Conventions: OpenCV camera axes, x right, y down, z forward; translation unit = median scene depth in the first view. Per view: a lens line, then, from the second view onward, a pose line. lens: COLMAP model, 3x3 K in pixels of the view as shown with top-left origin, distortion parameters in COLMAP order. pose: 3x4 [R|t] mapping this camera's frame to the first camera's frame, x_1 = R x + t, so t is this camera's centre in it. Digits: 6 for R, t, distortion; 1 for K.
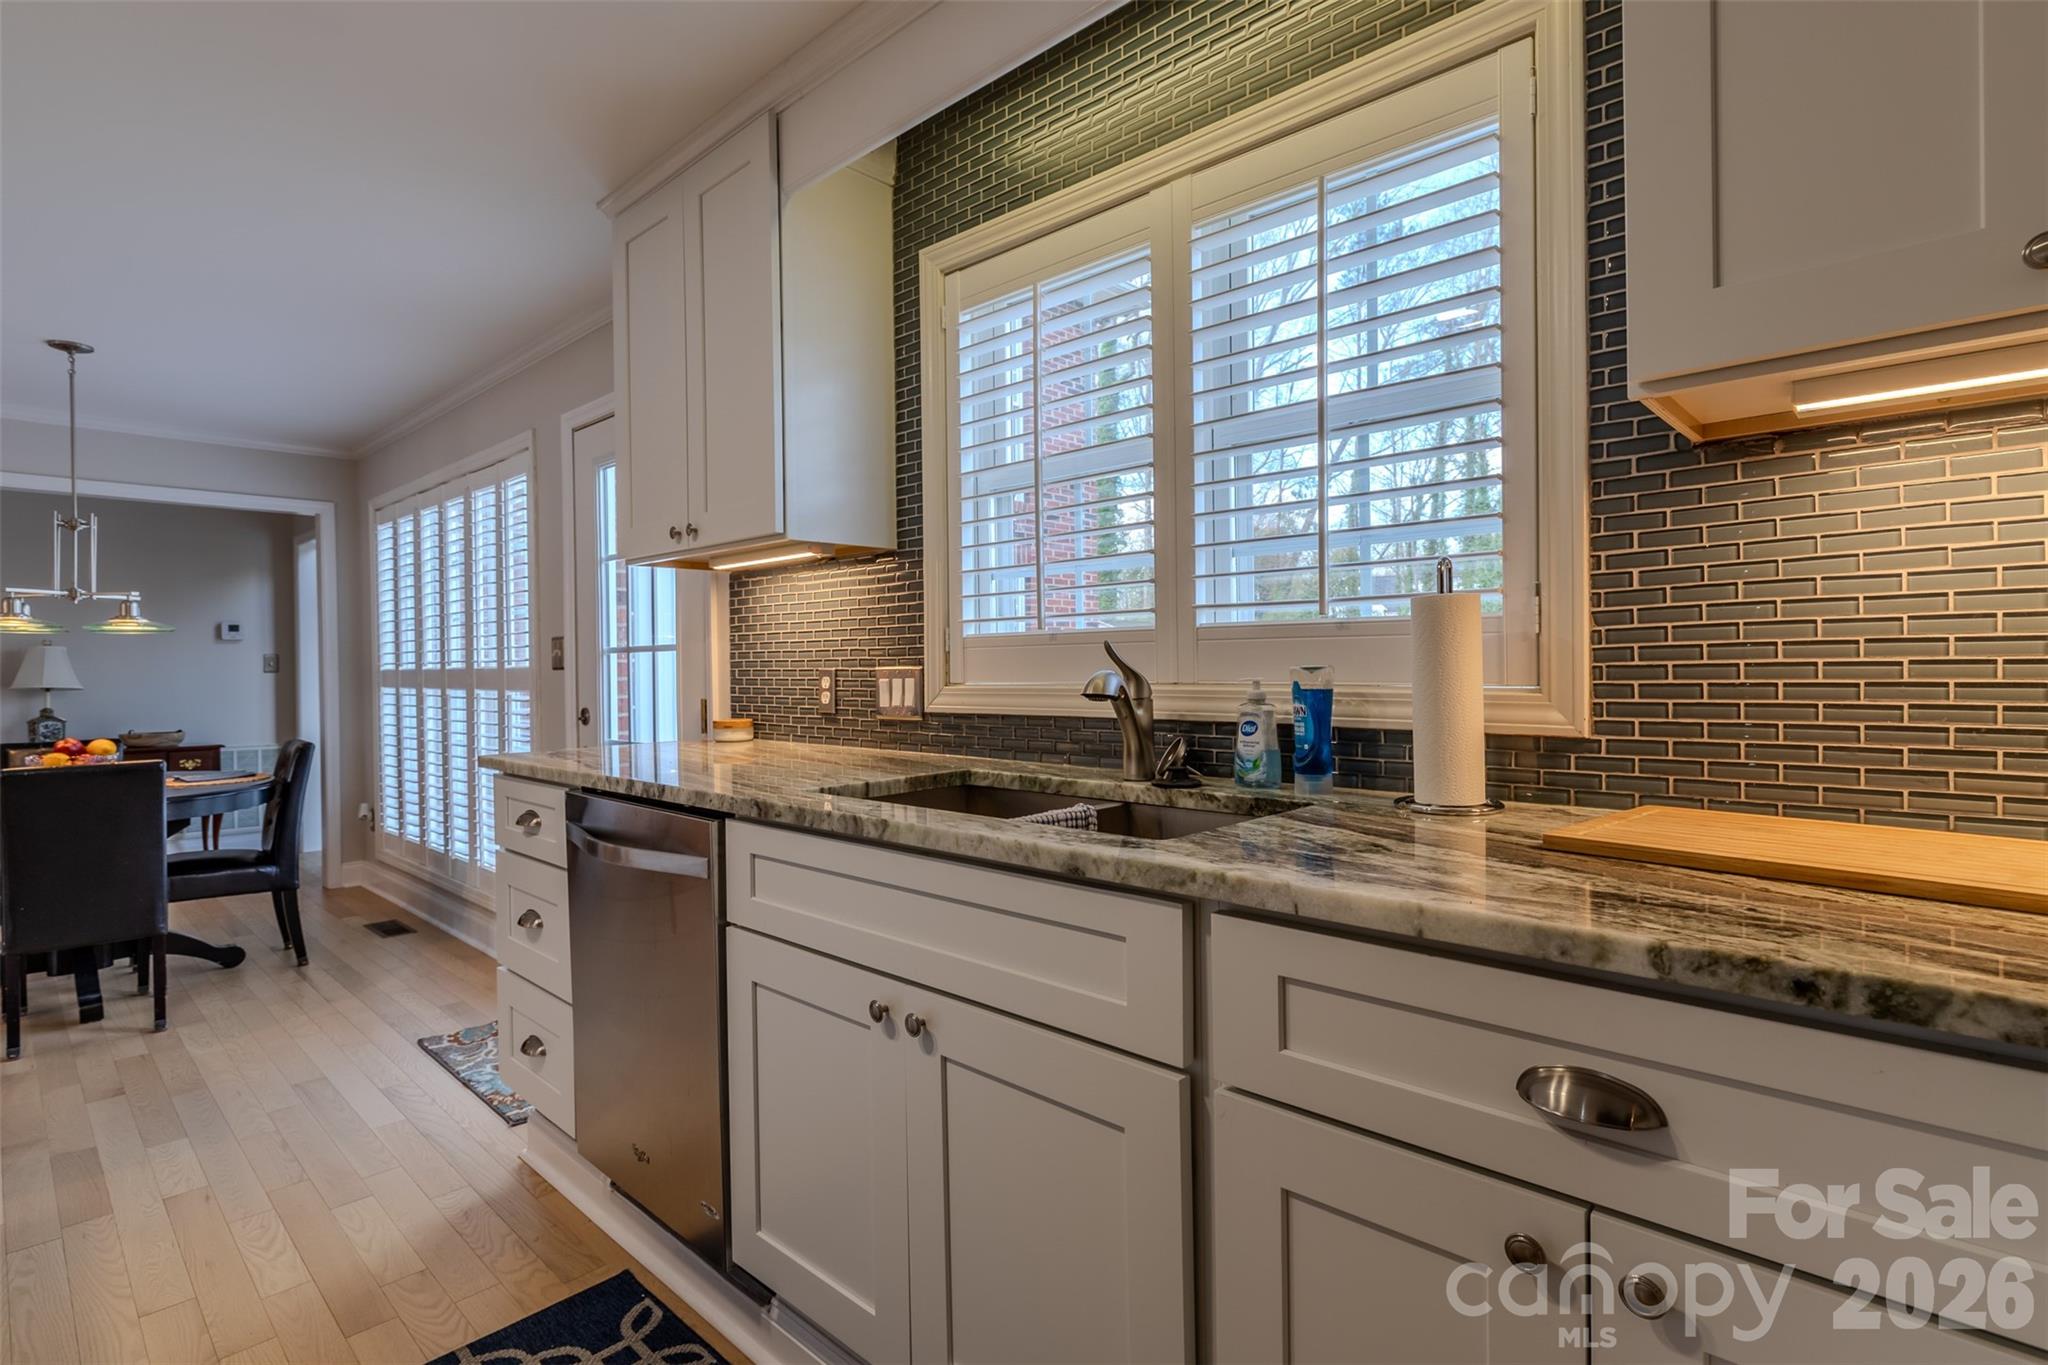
lens RADIAL K [[1005.0, 0, 1029.8], [0, 1005.0, 670.5], [0, 0, 1]] dist [0.000395, 0.000373]
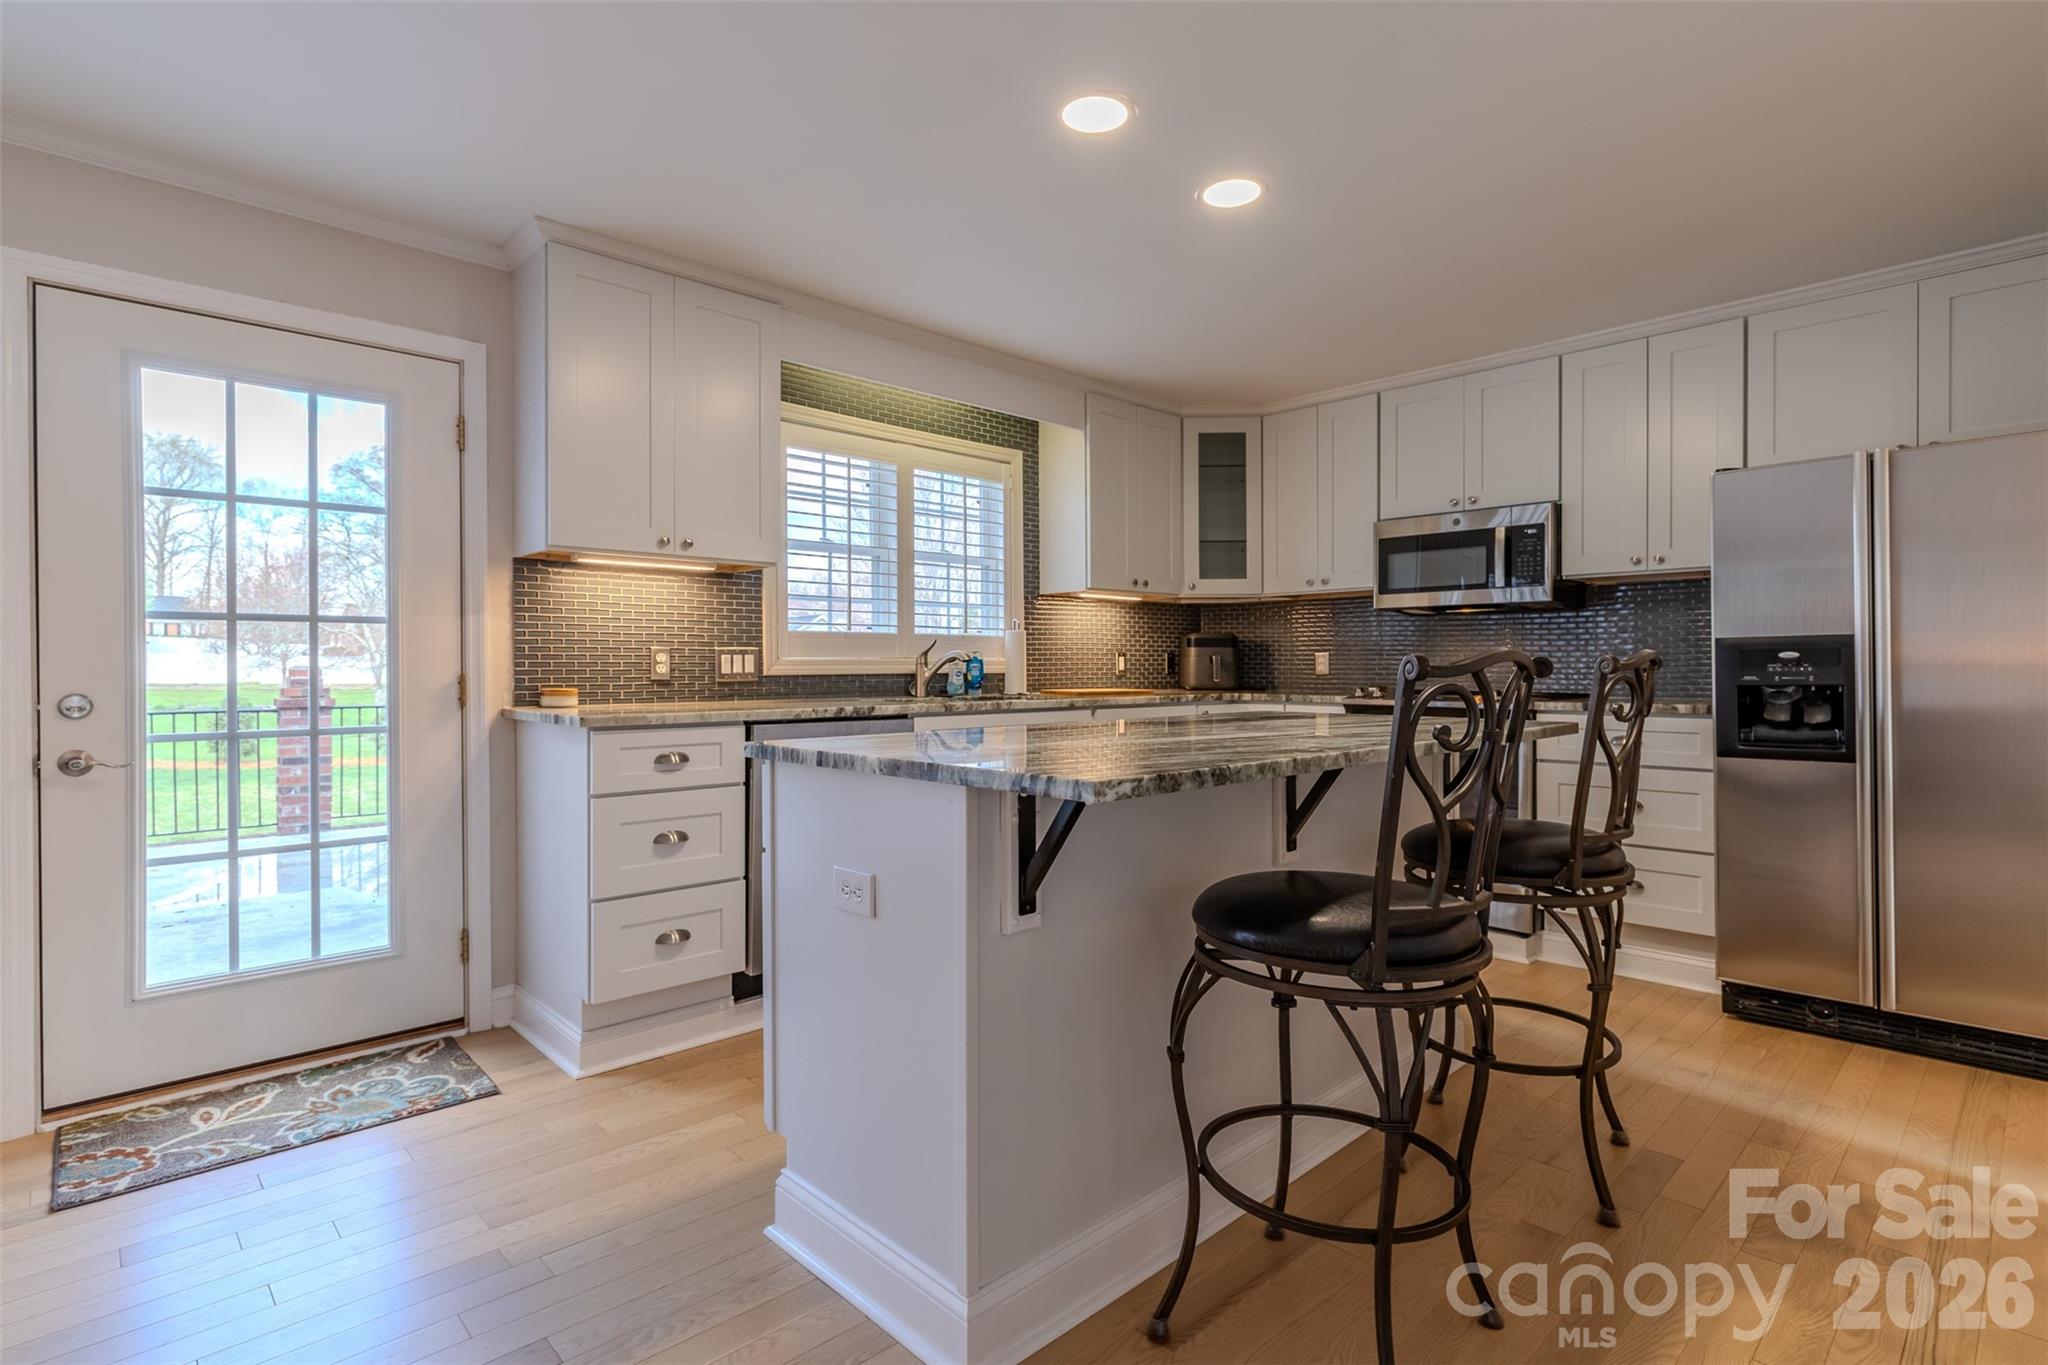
lens RADIAL K [[1005.0, 0, 1029.8], [0, 1005.0, 670.5], [0, 0, 1]] dist [0.000395, 0.000373]
pose [[0.042942, 0.007279, 0.999051, -1.554927], [0.008095, 0.999938, -0.007634, 0.044246], [-0.999045, 0.008415, 0.042881, 0.440261]]
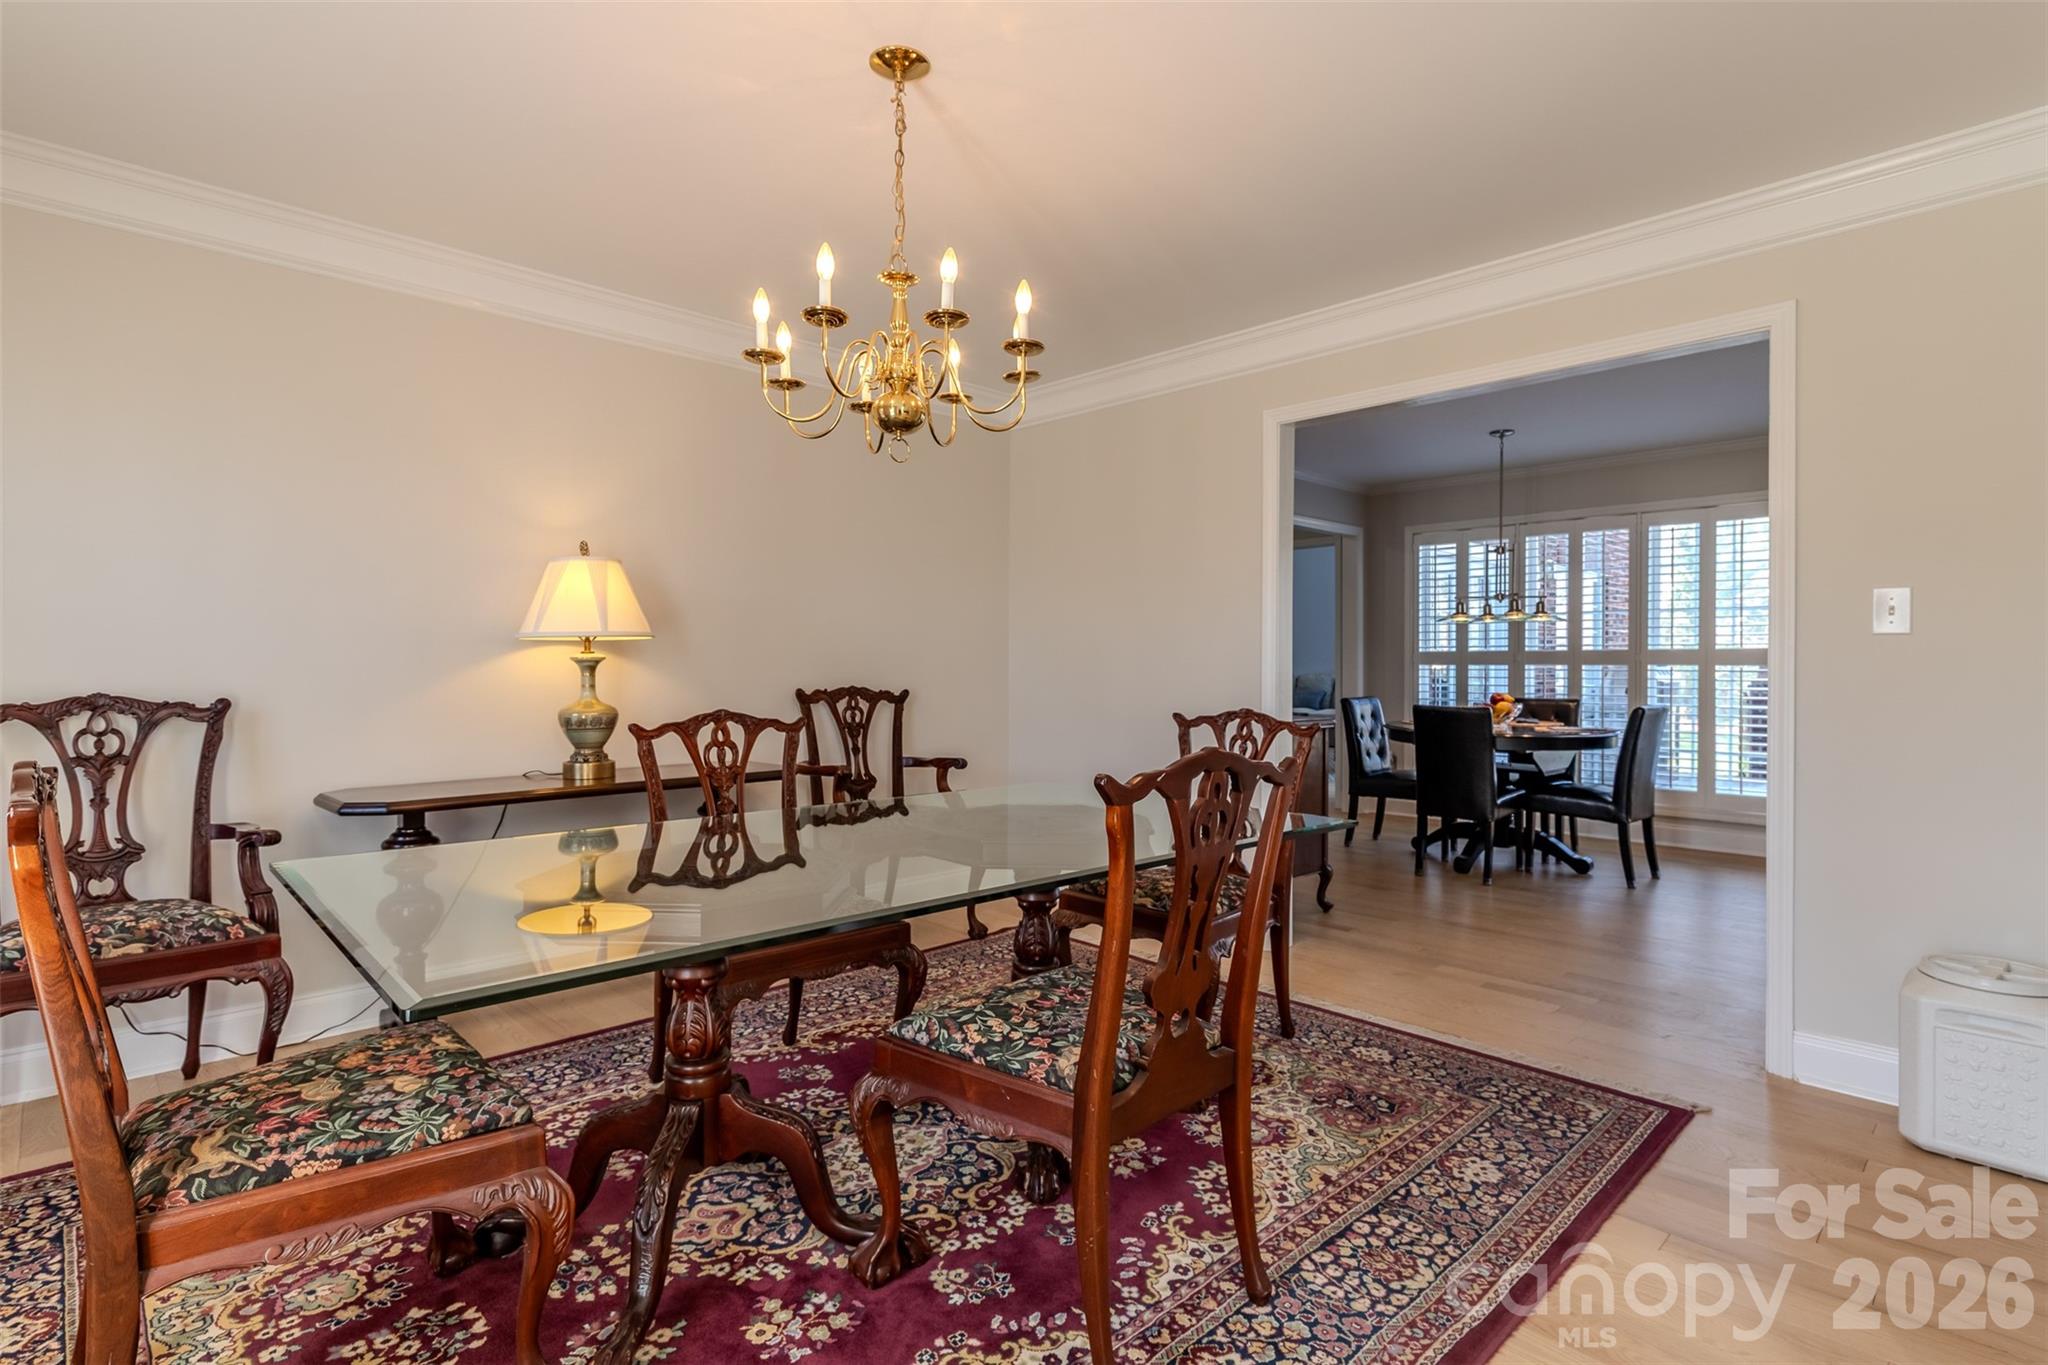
lens RADIAL K [[986.4, 0, 1022.4], [0, 986.4, 673.3], [0, 0, 1]] dist [0.002627, 0.000286]
pose [[0.998888, 0.012842, -0.045368, -2.366803], [-0.012689, 0.999913, 0.003674, 0.064024], [0.045411, -0.003095, 0.998964, -0.775036]]
